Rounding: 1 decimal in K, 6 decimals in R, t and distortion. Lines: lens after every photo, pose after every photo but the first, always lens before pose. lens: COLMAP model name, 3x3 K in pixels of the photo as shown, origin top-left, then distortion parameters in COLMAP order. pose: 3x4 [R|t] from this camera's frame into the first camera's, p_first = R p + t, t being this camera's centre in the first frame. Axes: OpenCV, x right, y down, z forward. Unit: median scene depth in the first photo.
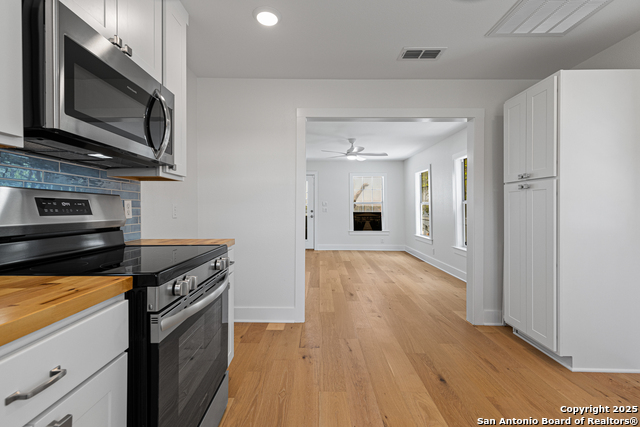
lens RADIAL K [[289.7, 0, 316.9], [0, 289.7, 209.9], [0, 0, 1]] dist [0.005189, 0.000224]
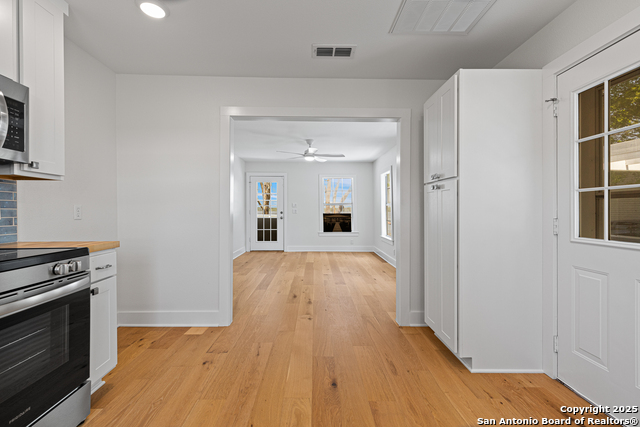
lens RADIAL K [[289.7, 0, 319.3], [0, 289.7, 211.0], [0, 0, 1]] dist [0.005189, 0.000224]
pose [[0.999646, -0.002070, 0.026534, 0.262307], [0.002099, 0.999997, -0.001055, 0.002789], [-0.026532, 0.001111, 0.999647, 0.018888]]
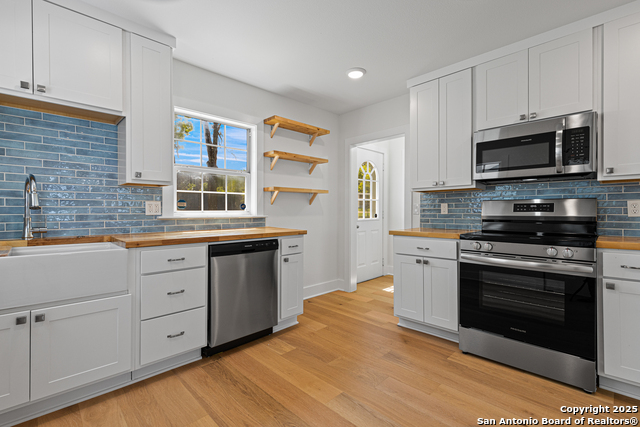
lens RADIAL K [[289.7, 0, 319.9], [0, 289.7, 212.3], [0, 0, 1]] dist [0.005189, 0.000224]
pose [[-0.705761, 0.001985, -0.708447, 0.714387], [-0.002374, 0.999984, 0.005167, 0.007079], [0.708446, 0.005329, -0.705745, 0.653236]]
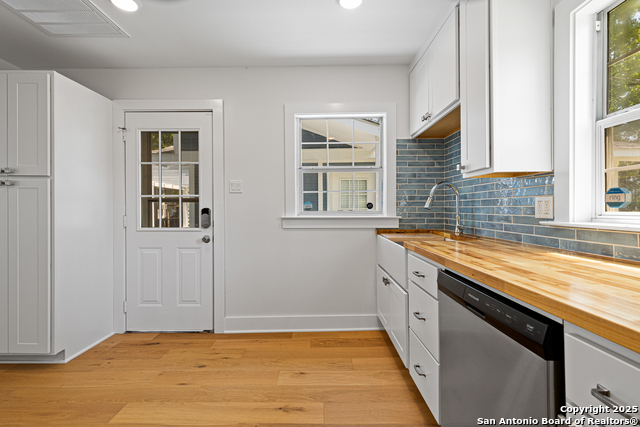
lens RADIAL K [[289.7, 0, 318.5], [0, 289.7, 208.2], [0, 0, 1]] dist [0.005189, 0.000224]
pose [[-0.003410, -0.002126, 0.999992, -0.138653], [0.004882, 0.999986, 0.002143, -0.001959], [-0.999982, 0.004889, -0.003399, 0.070036]]
